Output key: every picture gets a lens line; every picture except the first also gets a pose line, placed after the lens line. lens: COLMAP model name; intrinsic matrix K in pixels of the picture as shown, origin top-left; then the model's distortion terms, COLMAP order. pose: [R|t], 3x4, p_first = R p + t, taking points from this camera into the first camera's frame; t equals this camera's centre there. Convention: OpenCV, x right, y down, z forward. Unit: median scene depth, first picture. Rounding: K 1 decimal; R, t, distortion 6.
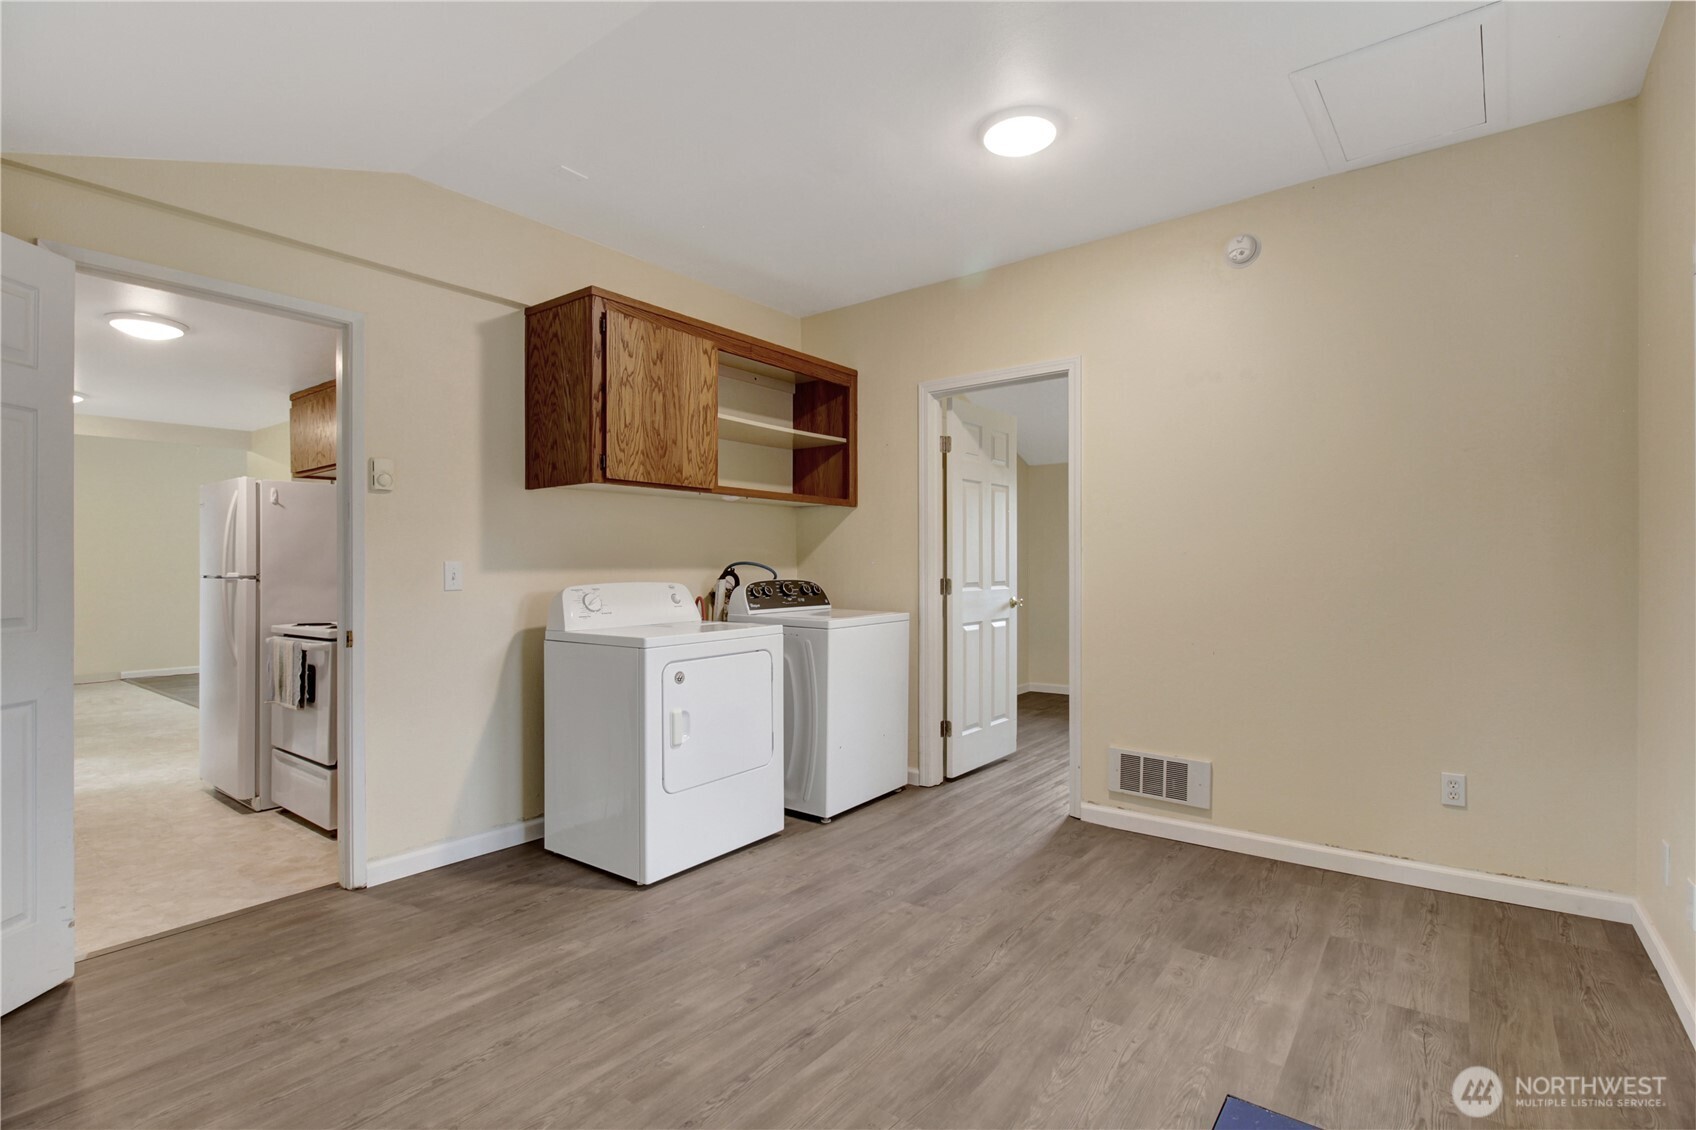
lens RADIAL K [[790.3, 0, 856.6], [0, 790.3, 566.0], [0, 0, 1]] dist [-0.001371, -0.000742]
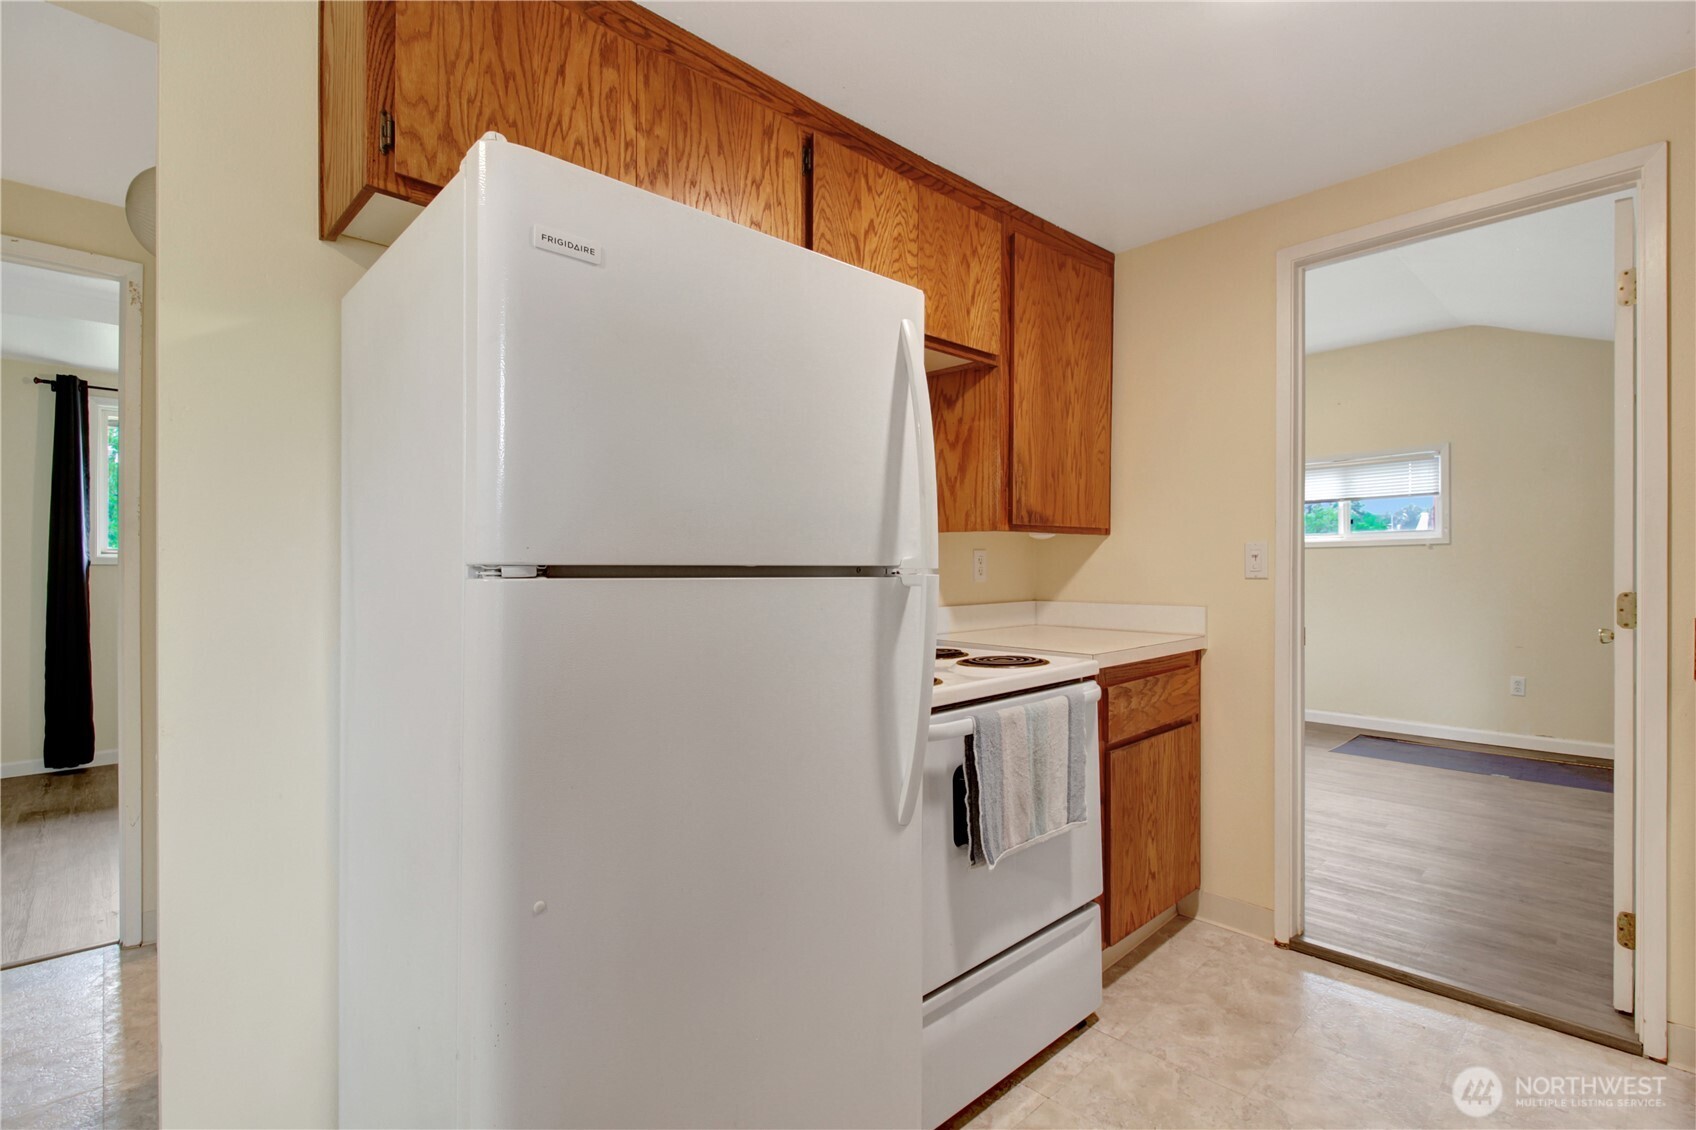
lens RADIAL K [[790.3, 0, 856.6], [0, 790.3, 566.0], [0, 0, 1]] dist [-0.001371, -0.000742]
pose [[0.157761, 0.004891, 0.987465, -1.132805], [-0.007491, 0.999965, -0.003756, 0.014446], [-0.987449, -0.006805, 0.157792, 0.970694]]
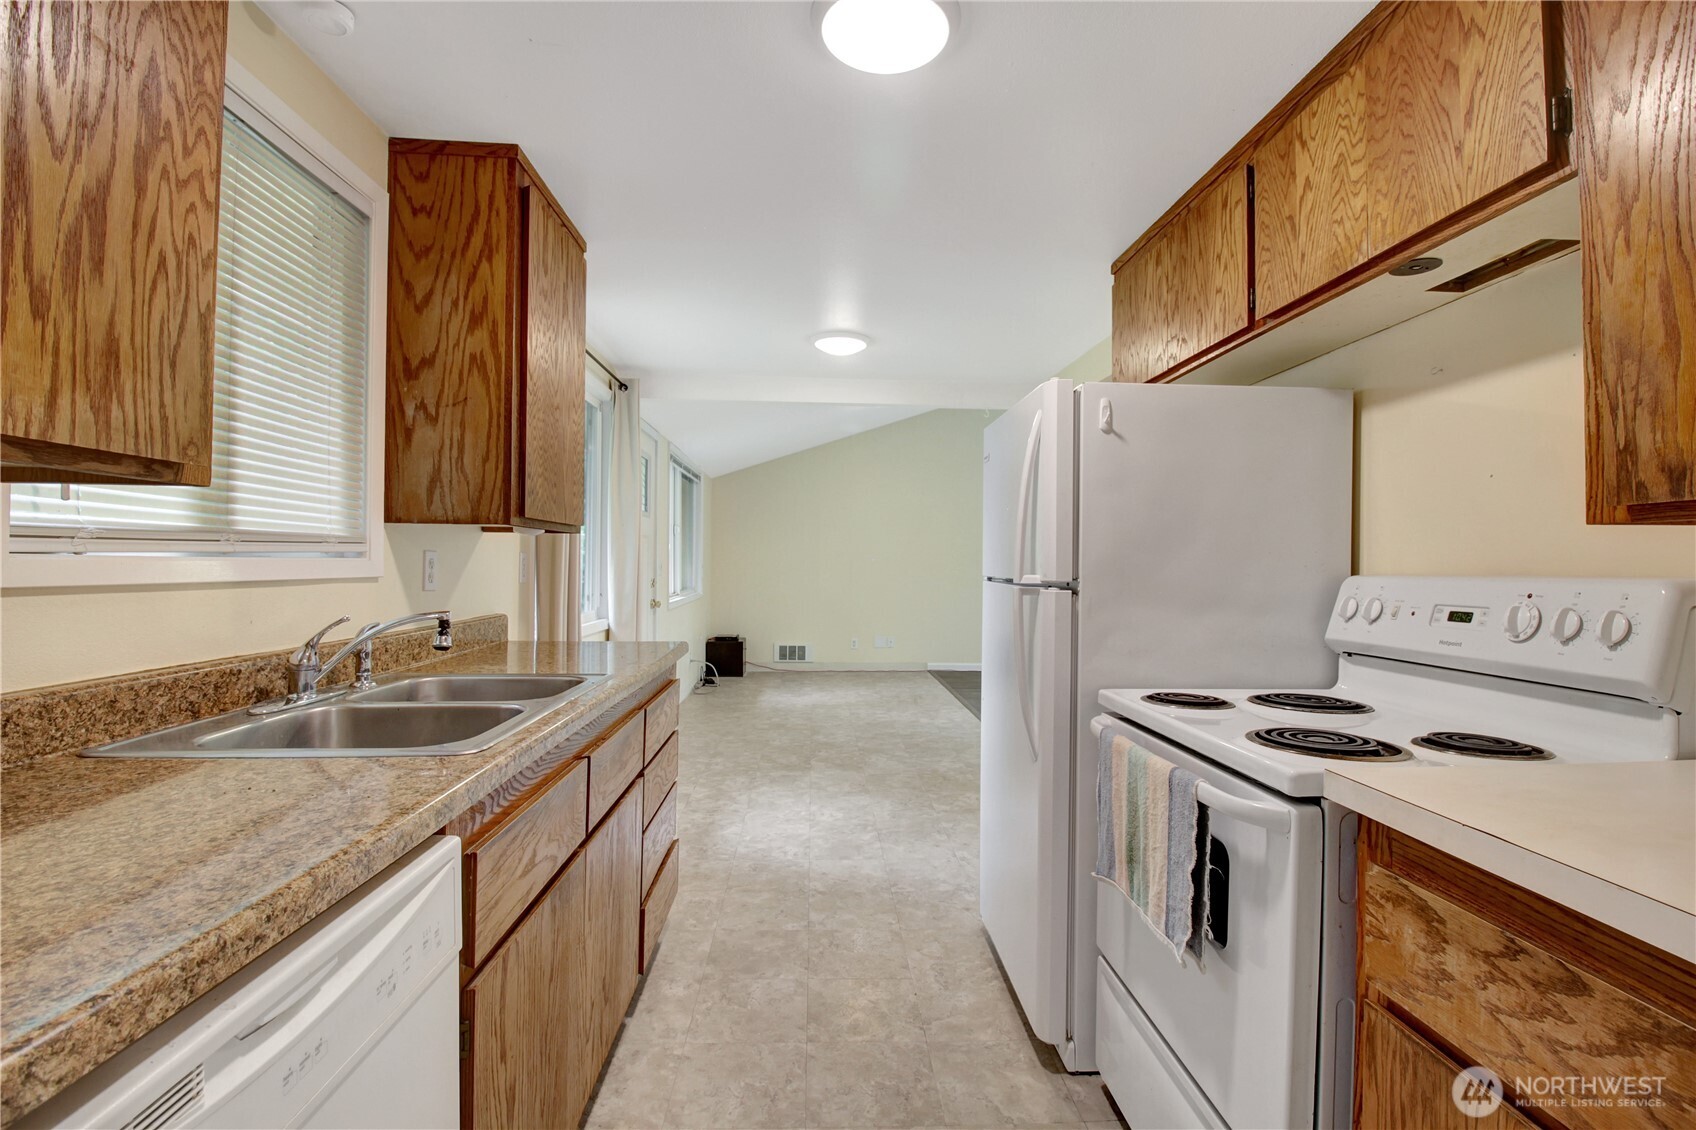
lens RADIAL K [[790.3, 0, 856.6], [0, 790.3, 566.0], [0, 0, 1]] dist [-0.001371, -0.000742]
pose [[0.650646, 0.012786, -0.759274, -0.487786], [-0.008043, 0.999918, 0.009946, -0.001762], [0.759339, -0.000365, 0.650696, 0.595265]]
